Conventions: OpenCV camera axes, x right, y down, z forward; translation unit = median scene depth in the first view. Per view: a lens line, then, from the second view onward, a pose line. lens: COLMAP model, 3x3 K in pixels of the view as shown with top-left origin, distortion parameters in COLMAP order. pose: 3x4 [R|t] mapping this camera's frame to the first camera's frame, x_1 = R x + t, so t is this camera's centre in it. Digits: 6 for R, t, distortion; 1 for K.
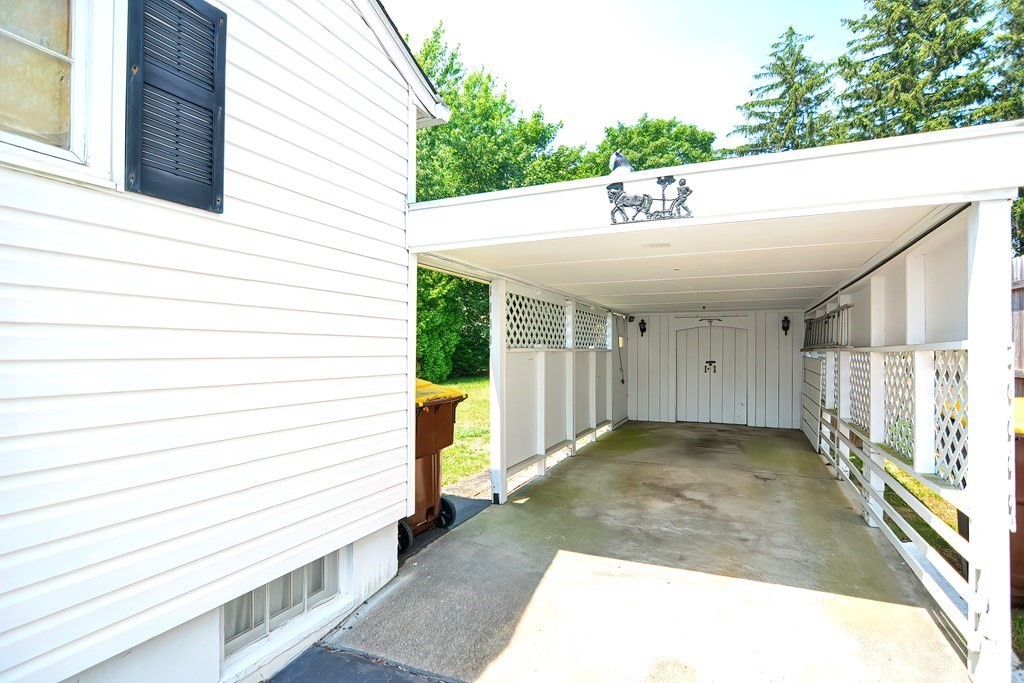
lens RADIAL K [[504.7, 0, 512.0], [0, 504.7, 341.5], [0, 0, 1]] dist [-0.026661, 0.008051]
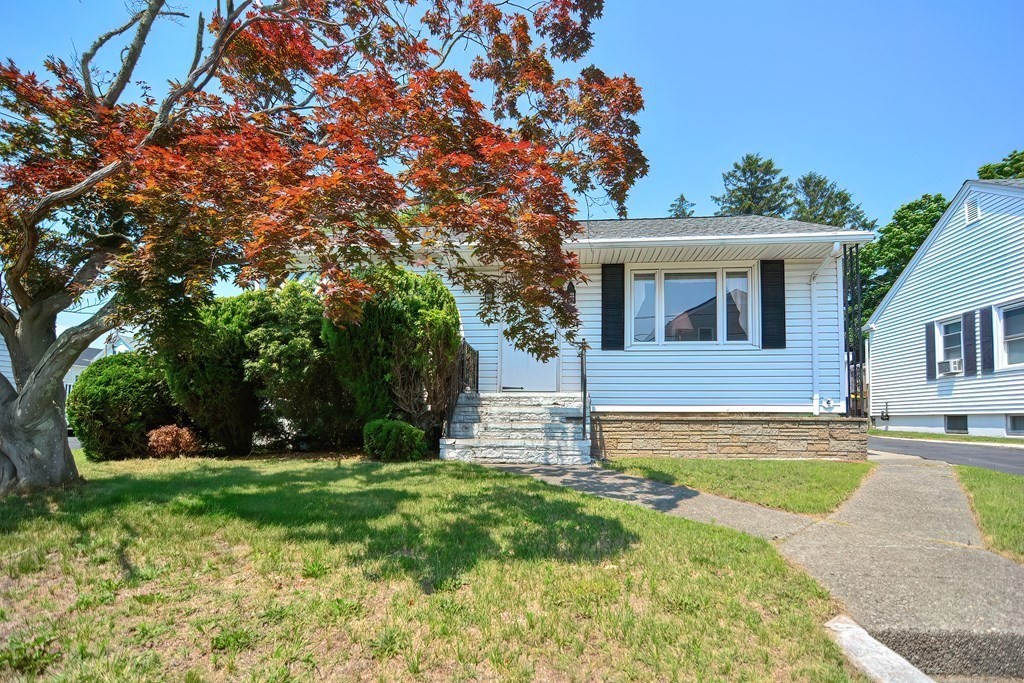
lens RADIAL K [[514.9, 0, 515.3], [0, 514.9, 399.9], [0, 0, 1]] dist [-0.024704, 0.000354]
pose [[0.948889, 0.011845, 0.315388, -0.483199], [-0.004431, 0.999697, -0.024214, 0.037982], [-0.315579, 0.021579, 0.948654, -0.363894]]
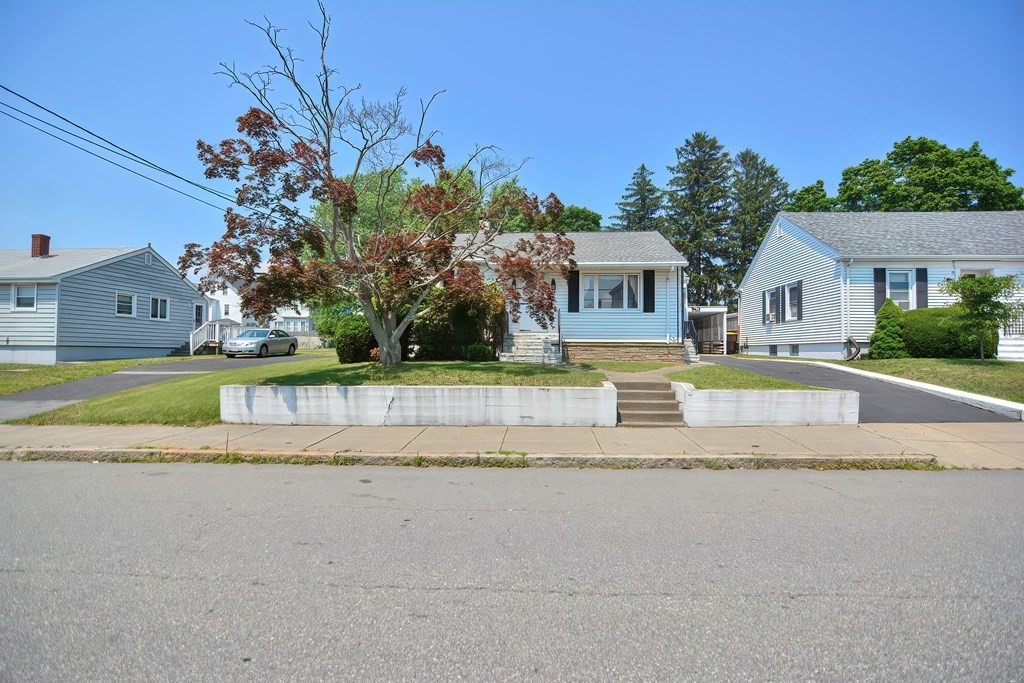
lens RADIAL K [[504.7, 0, 512.0], [0, 504.7, 341.5], [0, 0, 1]] dist [-0.026661, 0.008051]
pose [[0.937948, 0.008315, 0.346676, -0.628660], [-0.005746, 0.999948, -0.008439, 0.042749], [-0.346728, 0.005924, 0.937947, -0.670711]]
